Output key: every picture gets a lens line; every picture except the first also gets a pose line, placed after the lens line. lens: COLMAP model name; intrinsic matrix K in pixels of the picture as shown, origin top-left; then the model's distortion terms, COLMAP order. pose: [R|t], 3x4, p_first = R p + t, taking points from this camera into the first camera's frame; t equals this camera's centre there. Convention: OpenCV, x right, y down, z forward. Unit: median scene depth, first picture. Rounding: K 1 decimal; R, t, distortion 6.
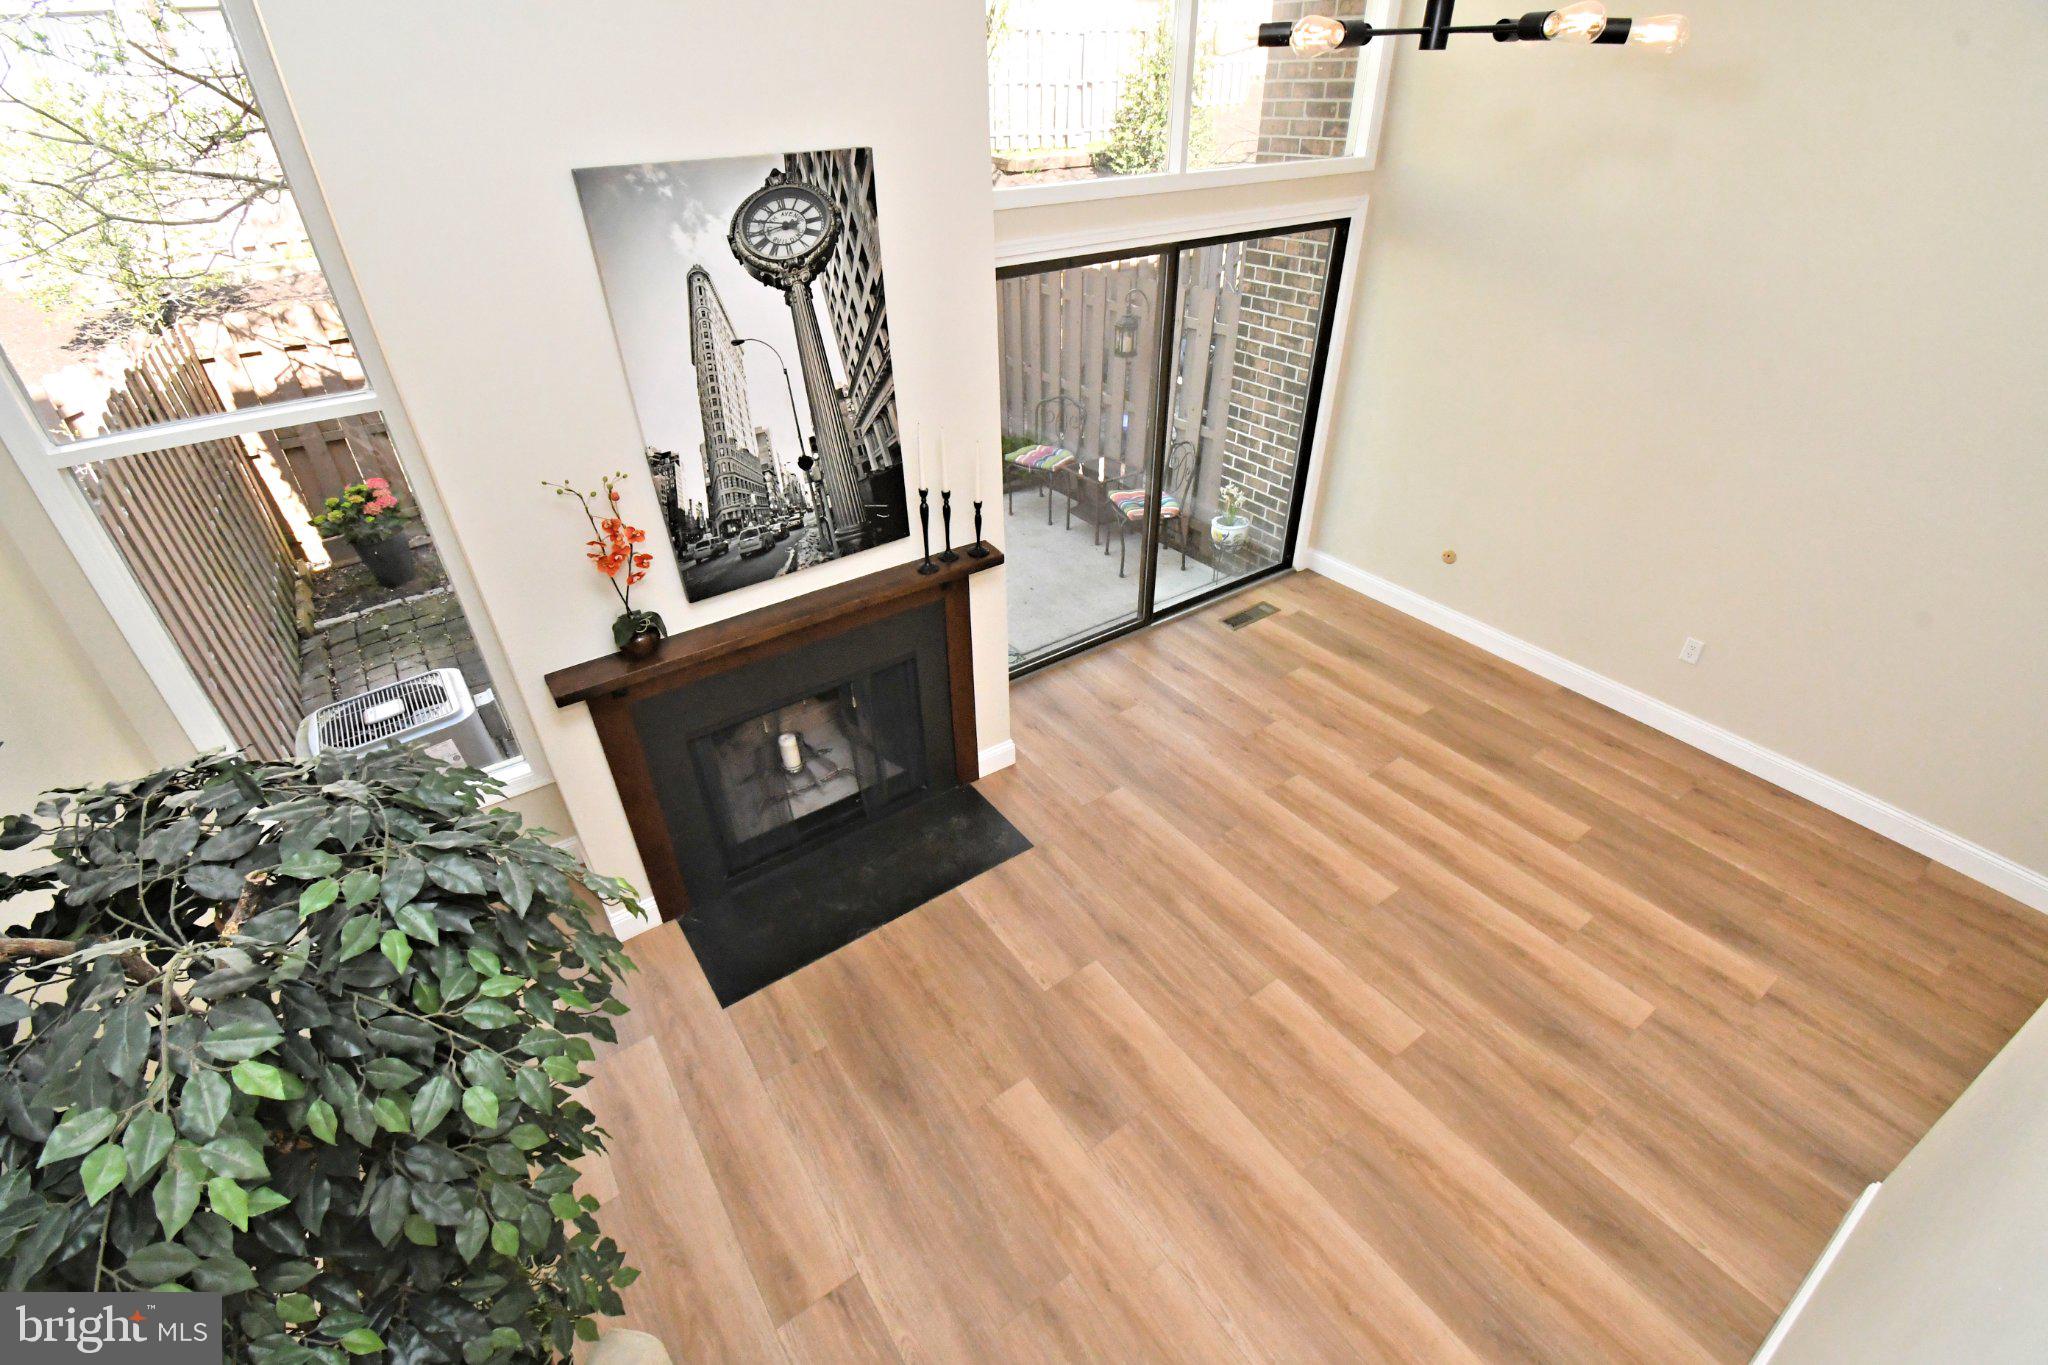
lens RADIAL K [[893.7, 0, 1011.5], [0, 893.7, 694.4], [0, 0, 1]] dist [-0.009678, -0.008996]
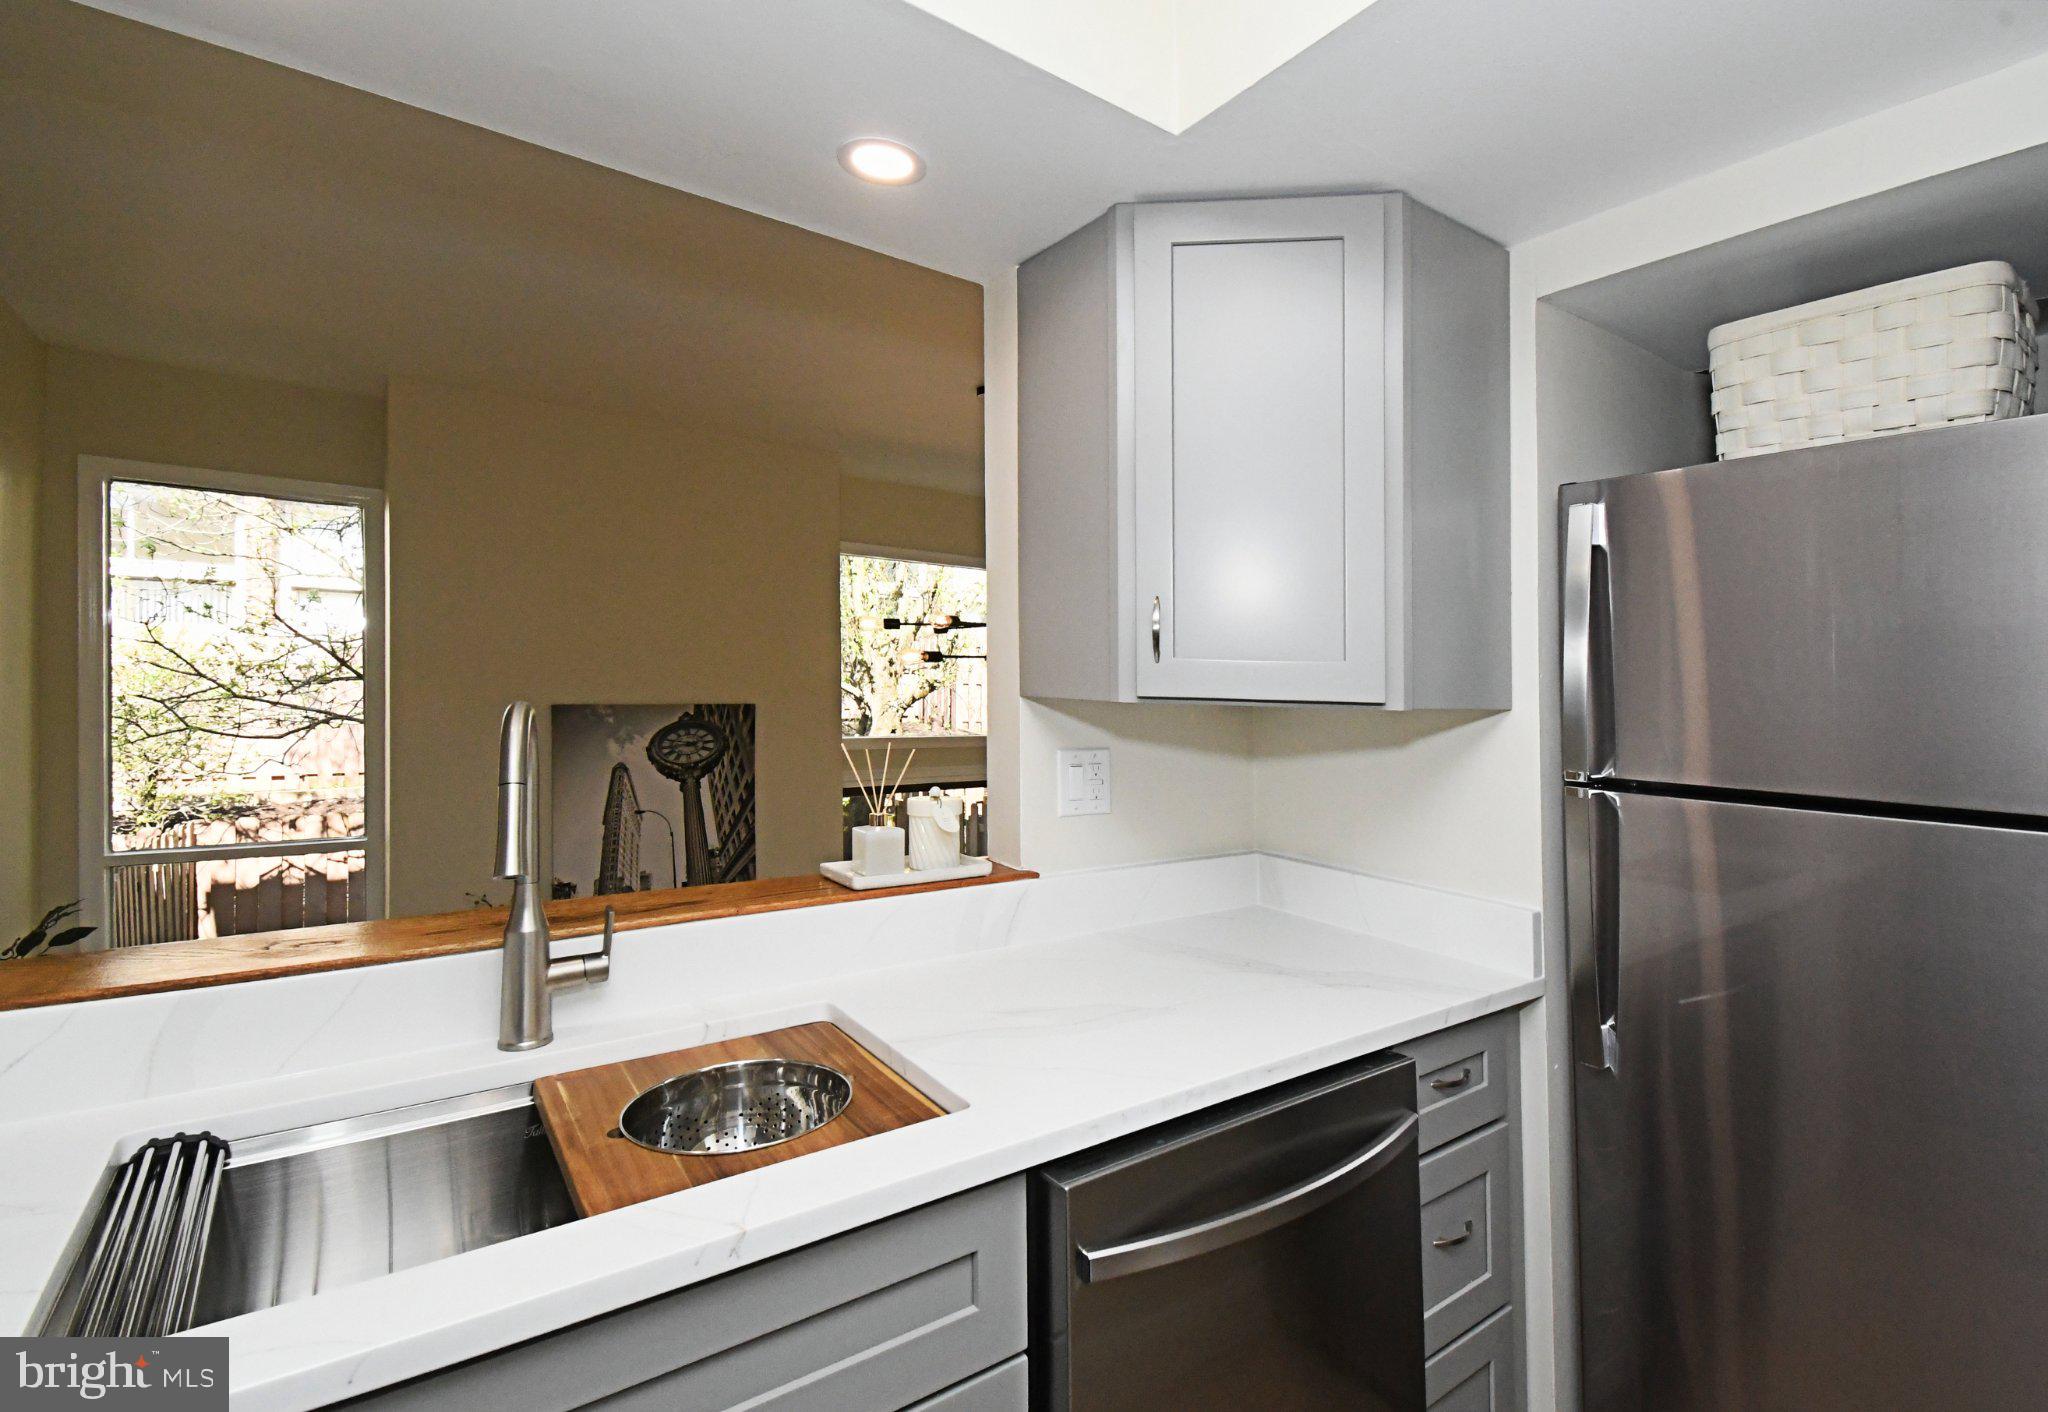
lens RADIAL K [[986.4, 0, 1080.6], [0, 986.4, 713.8], [0, 0, 1]] dist [0.003003, 0.000101]
pose [[0.998955, 0.036394, 0.027654, 0.318250], [-0.015664, 0.840944, -0.540896, 0.291804], [-0.042941, 0.539897, 0.840635, -0.421335]]
